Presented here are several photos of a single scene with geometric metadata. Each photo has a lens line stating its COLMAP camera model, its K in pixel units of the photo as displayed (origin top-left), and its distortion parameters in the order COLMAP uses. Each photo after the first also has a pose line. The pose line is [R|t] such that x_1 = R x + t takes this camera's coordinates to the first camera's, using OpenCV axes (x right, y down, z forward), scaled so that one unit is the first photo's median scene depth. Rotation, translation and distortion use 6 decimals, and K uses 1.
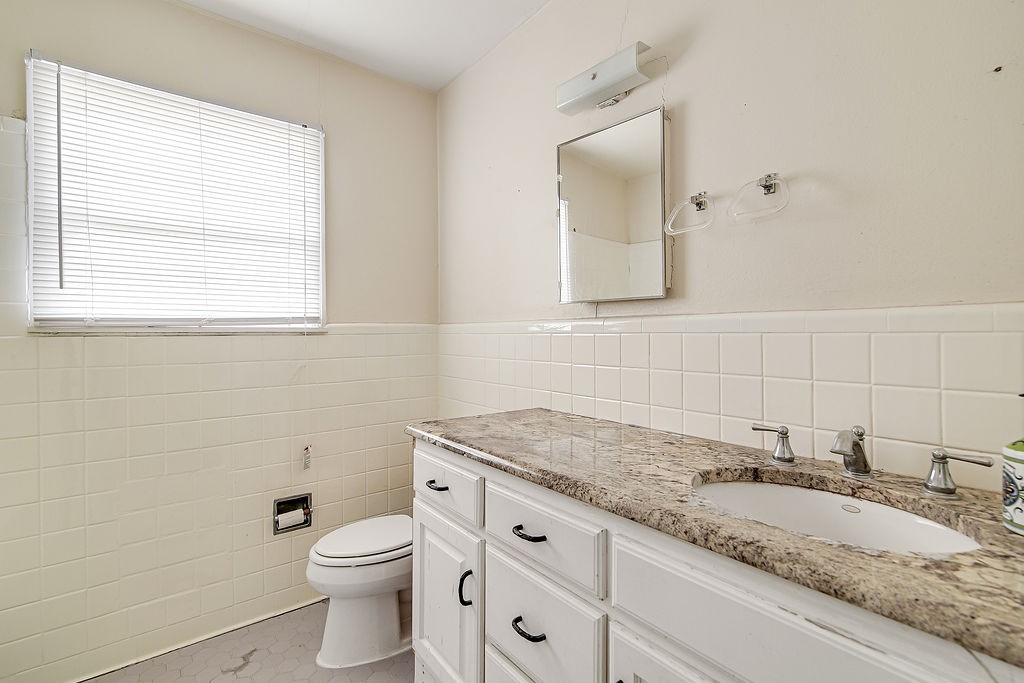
lens RADIAL K [[498.1, 0, 514.8], [0, 498.1, 338.3], [0, 0, 1]] dist [0.002922, 0.000065]
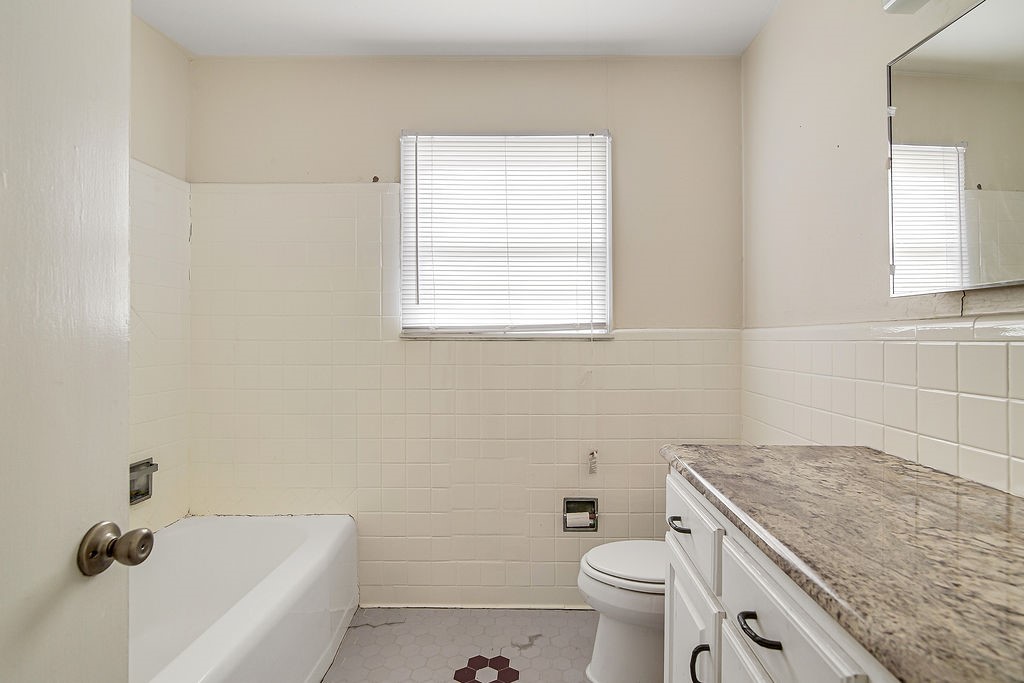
lens RADIAL K [[498.1, 0, 511.6], [0, 498.1, 338.6], [0, 0, 1]] dist [0.002922, 0.000065]
pose [[0.765213, 0.003781, -0.643766, 0.126920], [-0.011033, 0.999913, -0.007242, -0.002332], [0.643683, 0.012645, 0.765188, 0.146015]]
